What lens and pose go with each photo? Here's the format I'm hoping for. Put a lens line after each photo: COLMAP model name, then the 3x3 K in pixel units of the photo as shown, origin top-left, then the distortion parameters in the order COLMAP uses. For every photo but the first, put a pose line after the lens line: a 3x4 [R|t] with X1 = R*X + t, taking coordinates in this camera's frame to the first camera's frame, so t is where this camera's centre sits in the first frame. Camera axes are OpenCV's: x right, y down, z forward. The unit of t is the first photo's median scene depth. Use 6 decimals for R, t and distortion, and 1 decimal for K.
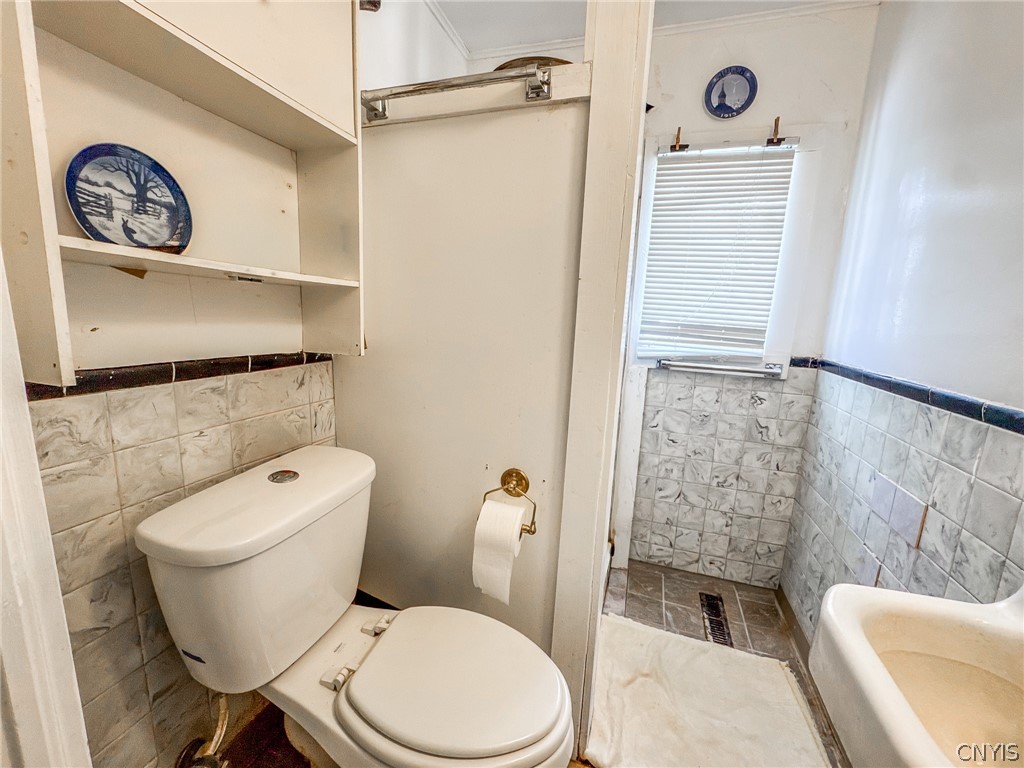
lens RADIAL K [[409.2, 0, 510.8], [0, 409.2, 383.7], [0, 0, 1]] dist [-0.004189, 0.000248]
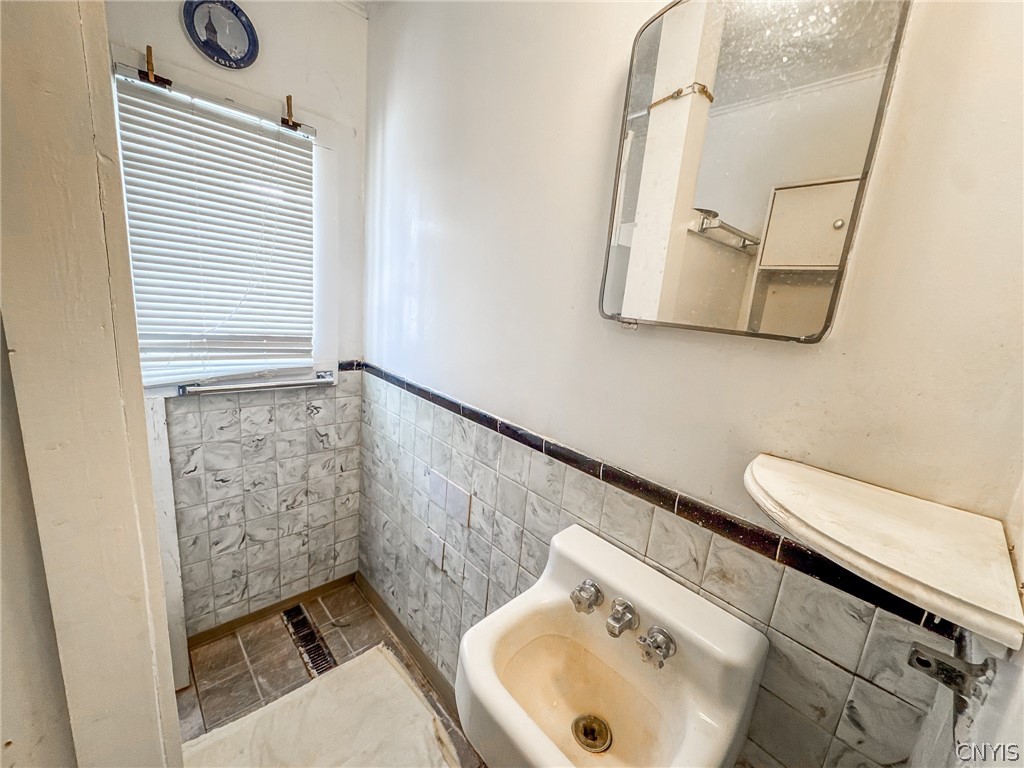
lens RADIAL K [[409.2, 0, 512.2], [0, 409.2, 387.7], [0, 0, 1]] dist [-0.004189, 0.000248]
pose [[0.474238, -0.186290, 0.860462, 0.020003], [0.083265, 0.982467, 0.166813, -0.138538], [-0.876450, -0.007463, 0.481435, 0.154104]]
